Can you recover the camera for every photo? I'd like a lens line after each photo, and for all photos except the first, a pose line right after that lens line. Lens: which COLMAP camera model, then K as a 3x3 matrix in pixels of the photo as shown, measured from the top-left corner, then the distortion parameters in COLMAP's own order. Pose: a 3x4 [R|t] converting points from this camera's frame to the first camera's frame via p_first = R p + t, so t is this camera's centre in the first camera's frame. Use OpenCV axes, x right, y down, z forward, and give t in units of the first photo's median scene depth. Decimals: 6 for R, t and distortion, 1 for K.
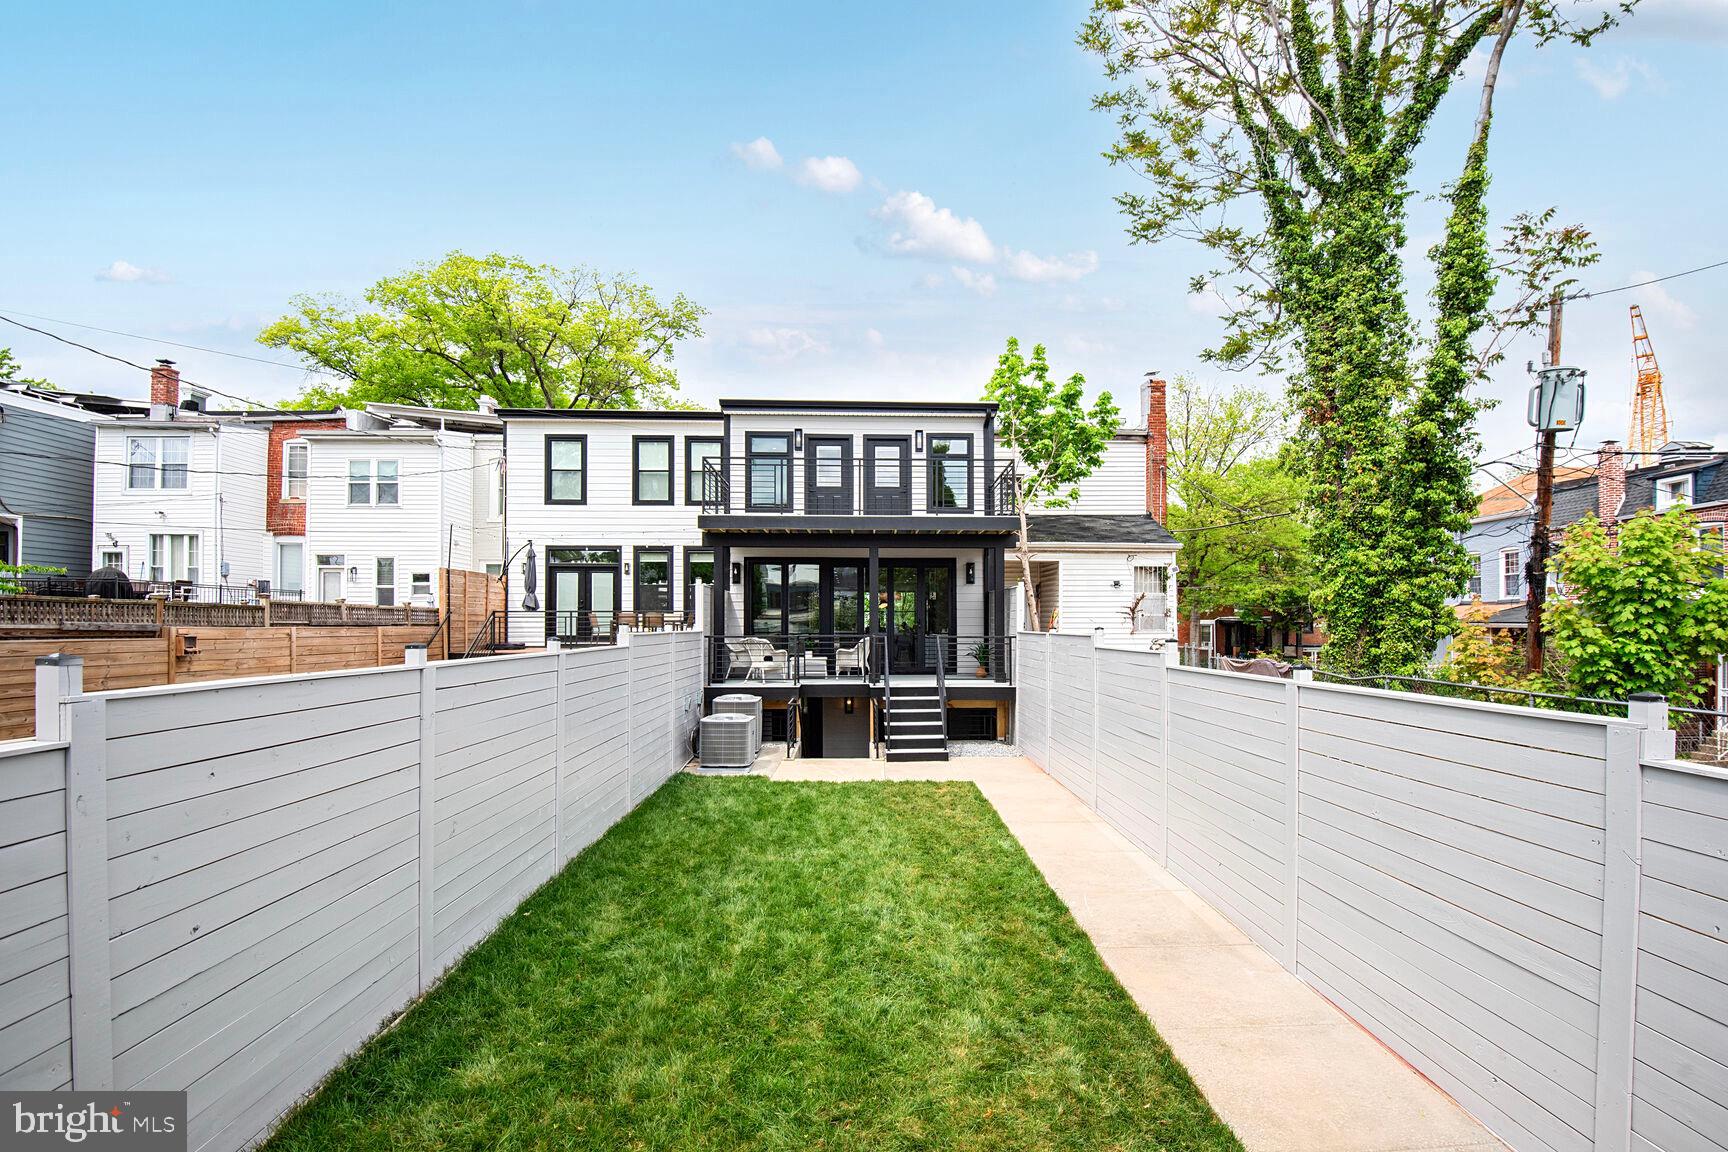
lens RADIAL K [[811.5, 0, 898.5], [0, 811.5, 626.0], [0, 0, 1]] dist [-0.011654, -0.000199]
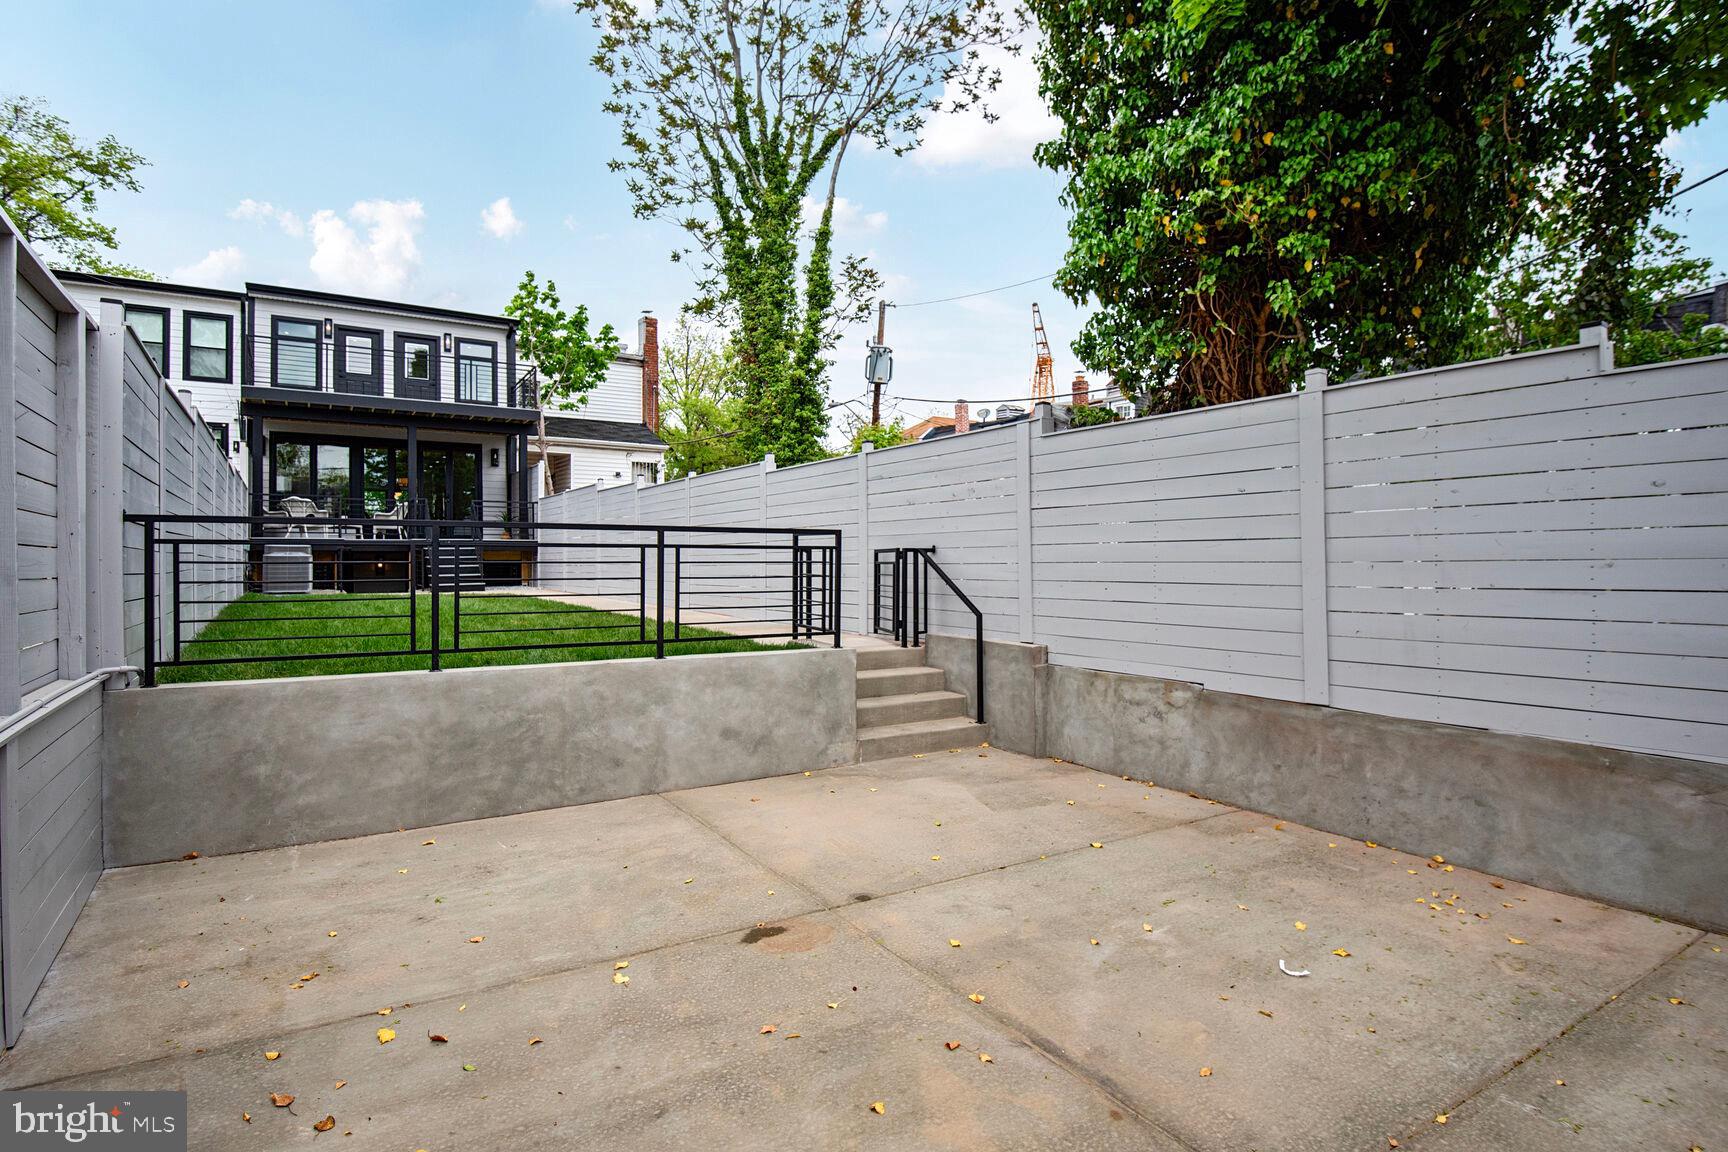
lens RADIAL K [[874.7, 0, 872.4], [0, 874.7, 555.3], [0, 0, 1]] dist [-0.004316, -0.021644]
pose [[0.861496, 0.001637, 0.507761, -0.088651], [0.004307, 0.999935, -0.010530, 0.098183], [-0.507746, 0.011259, 0.861433, -0.409796]]
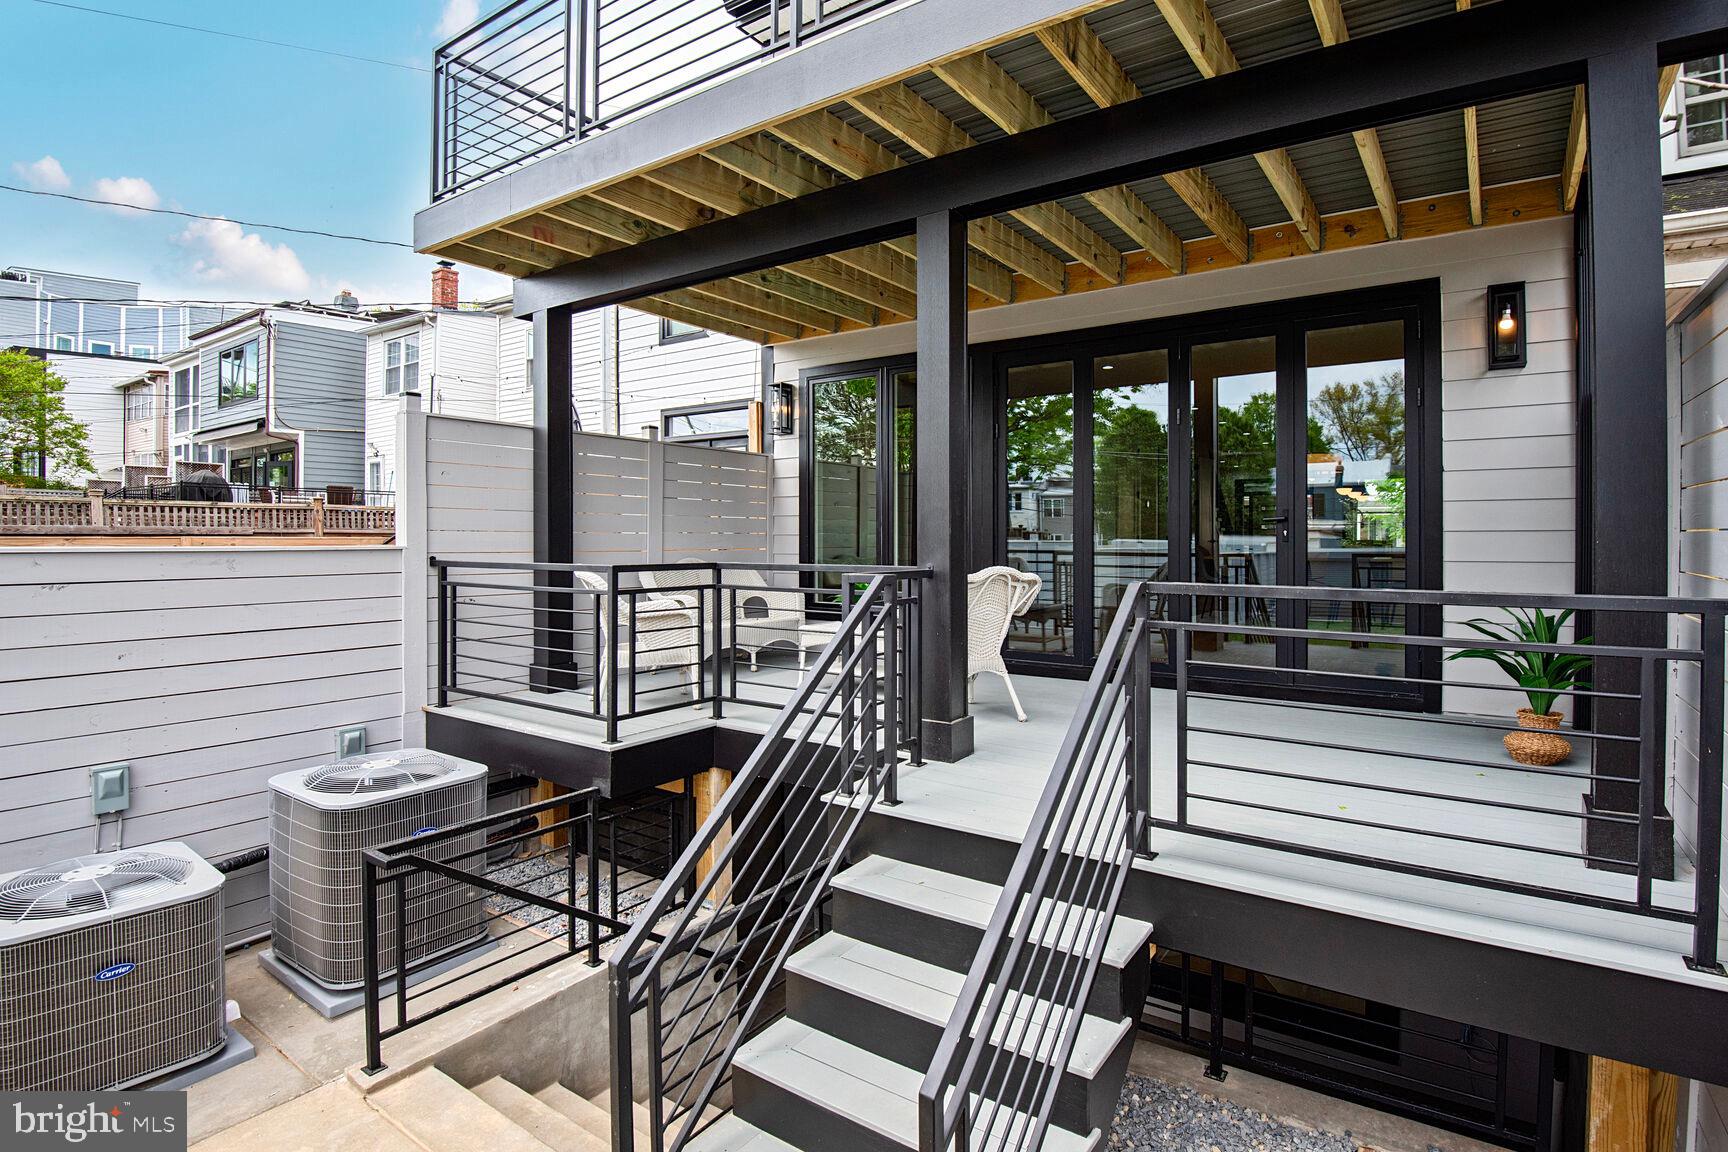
lens RADIAL K [[795.6, 0, 888.3], [0, 795.6, 544.8], [0, 0, 1]] dist [-0.040665, 0.000356]
pose [[0.768089, 0.002181, -0.640339, 0.097557], [0.000212, 0.999993, 0.003661, 0.002213], [0.640343, -0.002948, 0.768084, 0.705549]]
